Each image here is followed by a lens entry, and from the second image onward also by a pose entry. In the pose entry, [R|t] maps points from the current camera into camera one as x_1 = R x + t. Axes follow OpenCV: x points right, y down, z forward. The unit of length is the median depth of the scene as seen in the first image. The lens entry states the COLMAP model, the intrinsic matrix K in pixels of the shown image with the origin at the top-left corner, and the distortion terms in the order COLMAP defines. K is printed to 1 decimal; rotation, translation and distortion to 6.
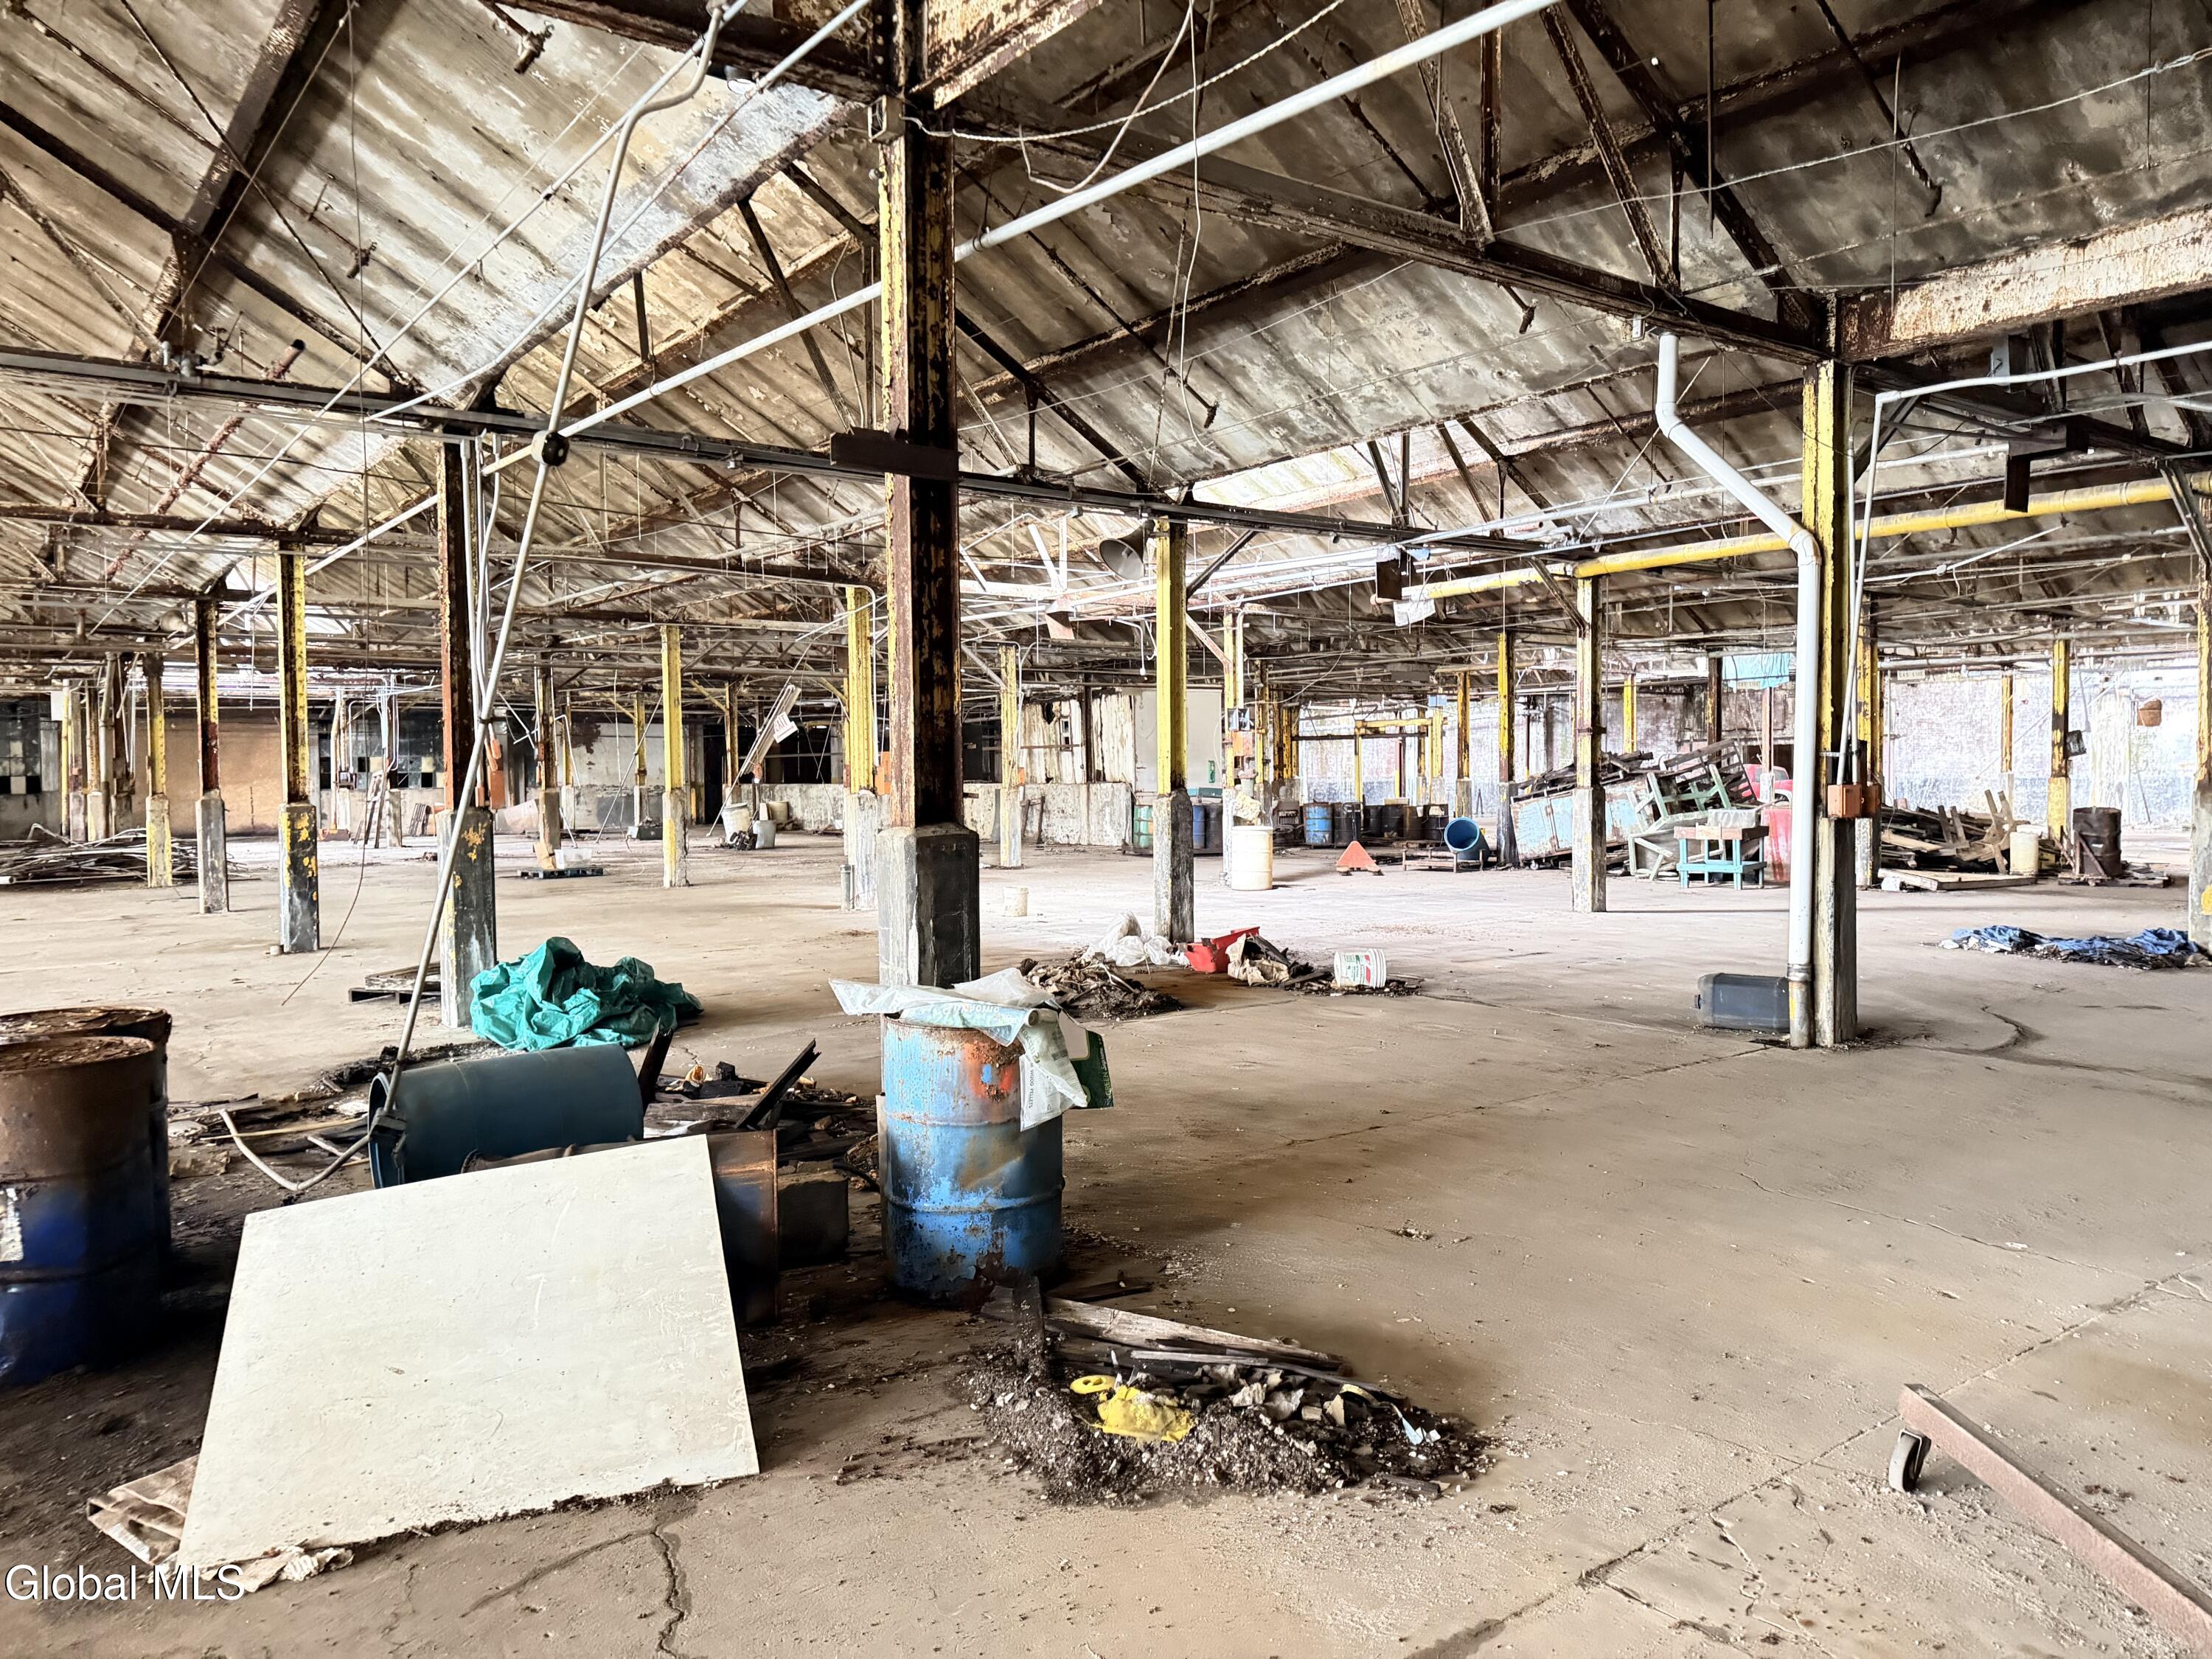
lens RADIAL K [[1302.7, 0, 1106.0], [0, 1302.7, 829.5], [0, 0, 1]] dist [-0.002461, -0.032475]
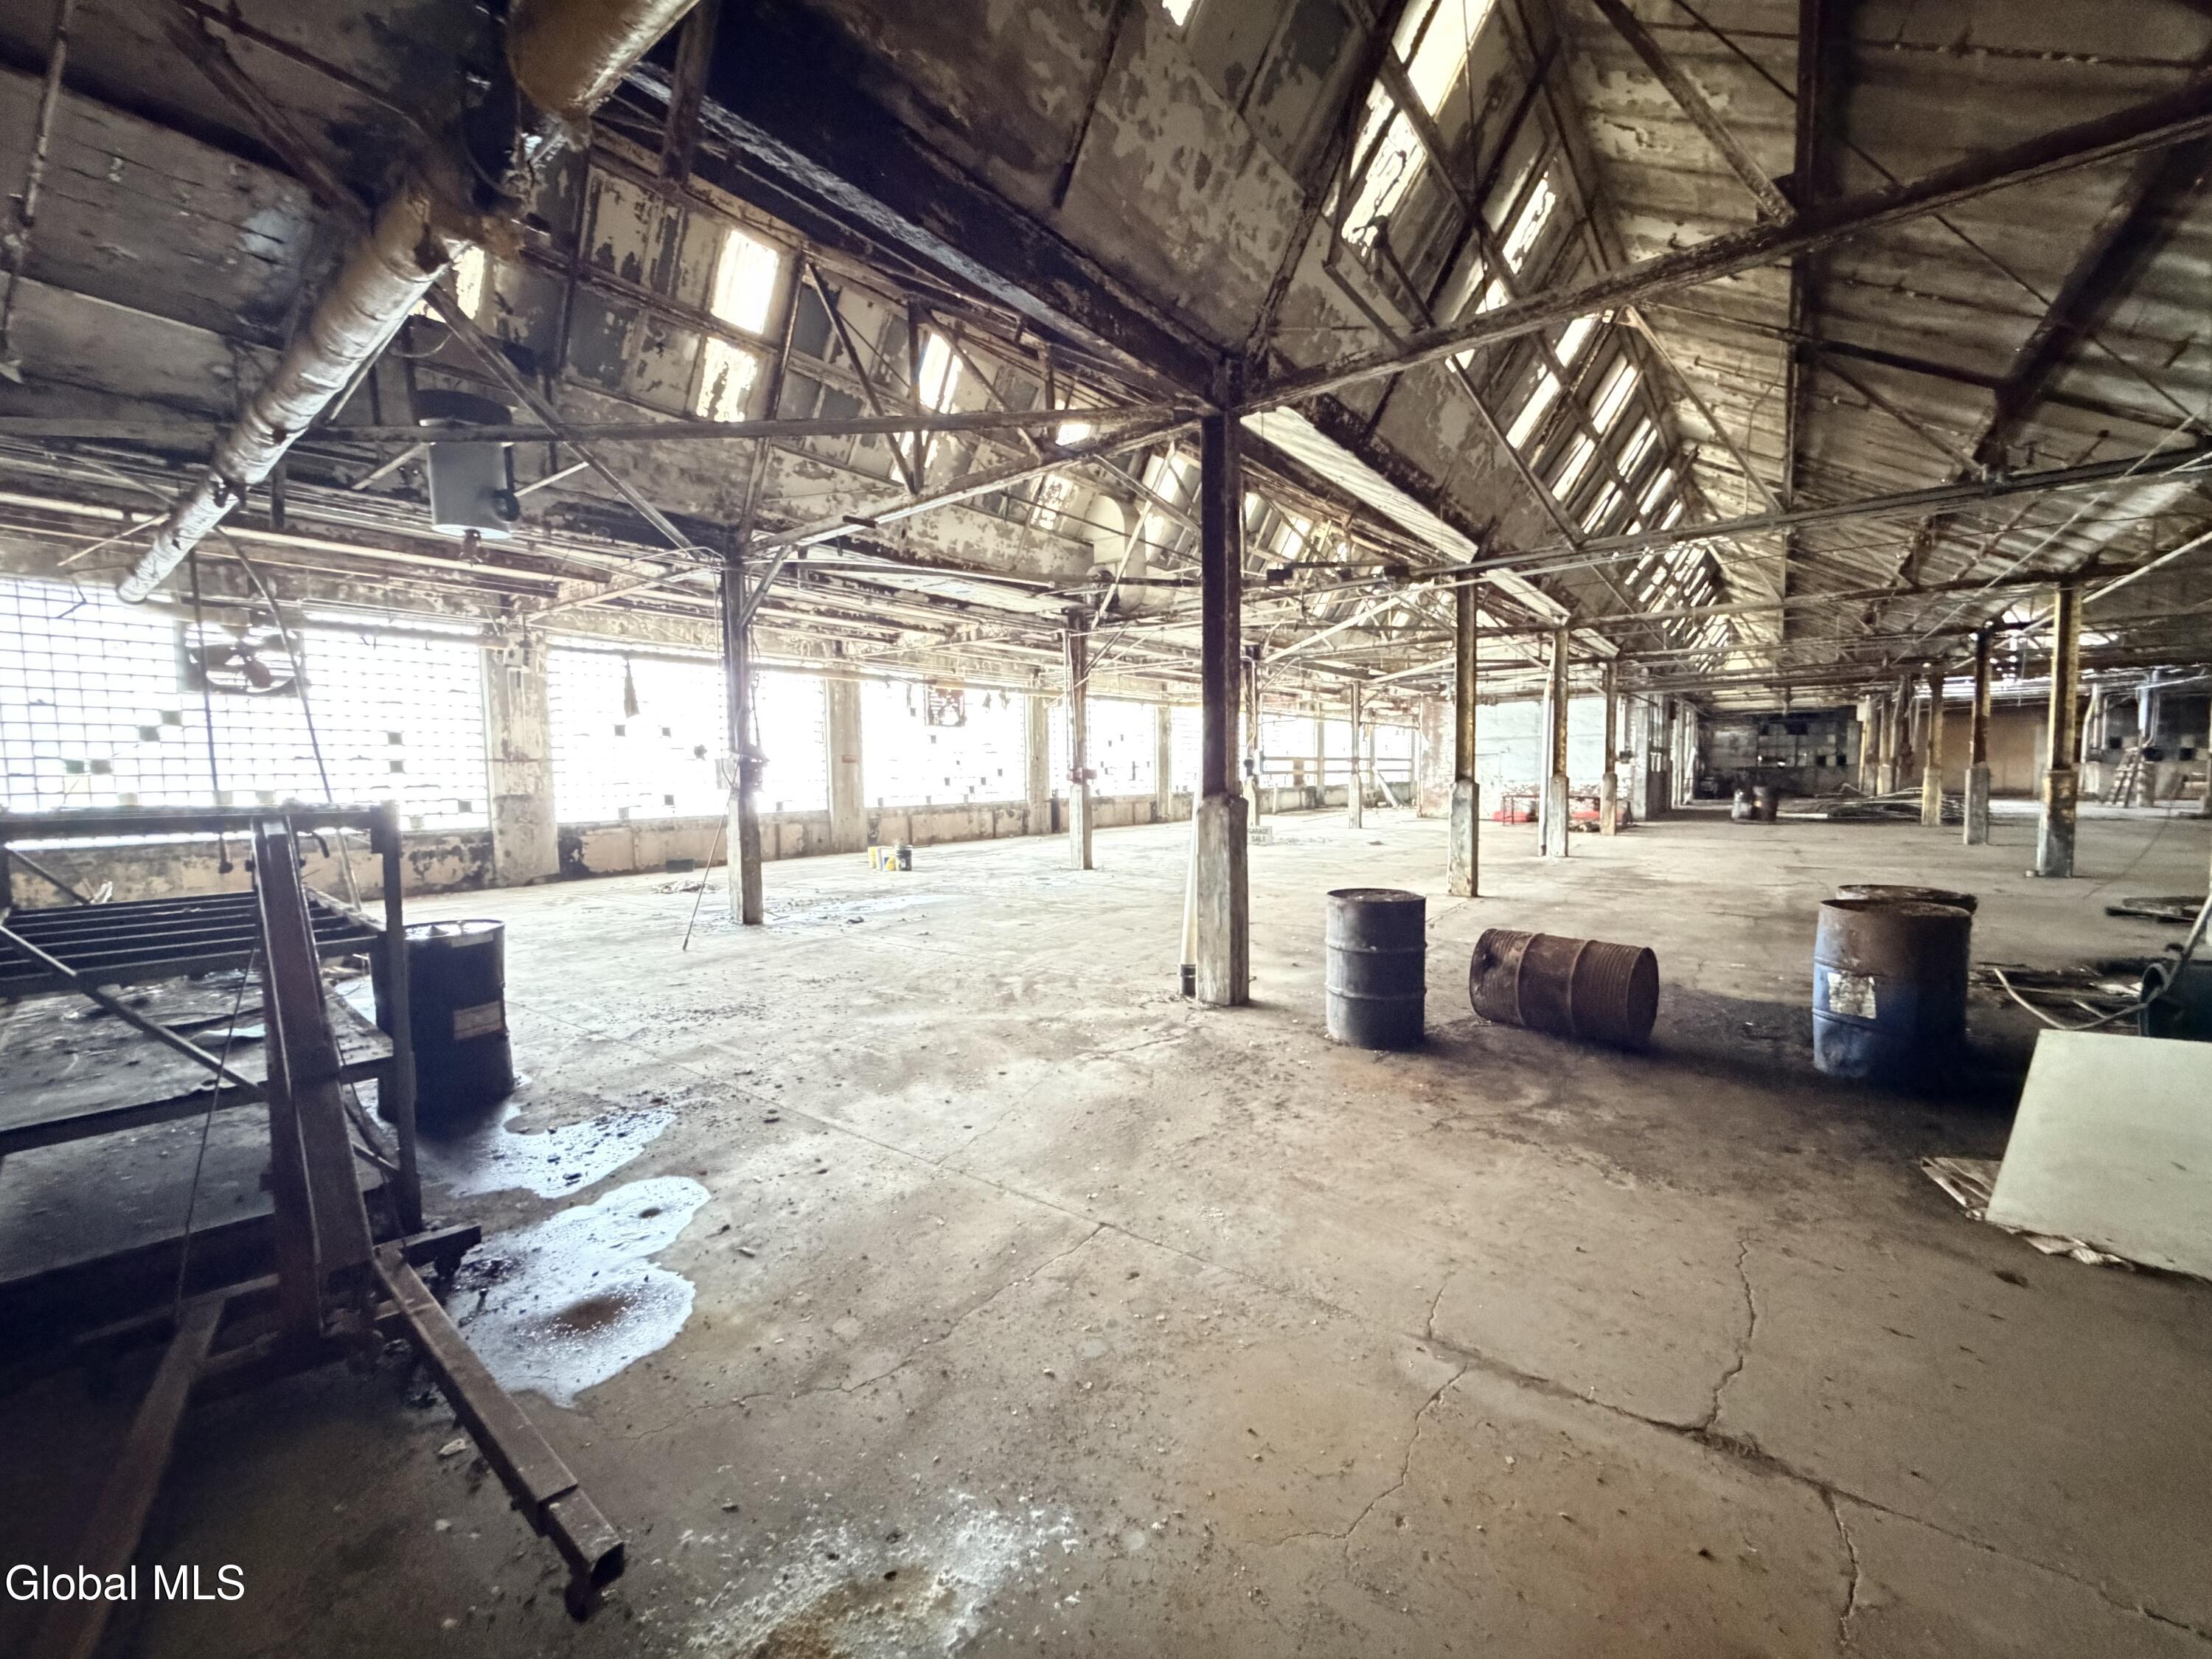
lens RADIAL K [[888.3, 0, 1106.0], [0, 888.3, 829.5], [0, 0, 1]] dist [0.001281, 0.000467]
pose [[0.258122, 0.062266, -0.964104, 0.036044], [-0.036461, 0.997838, 0.054683, 0.027803], [0.965424, 0.021037, 0.259834, -0.235334]]
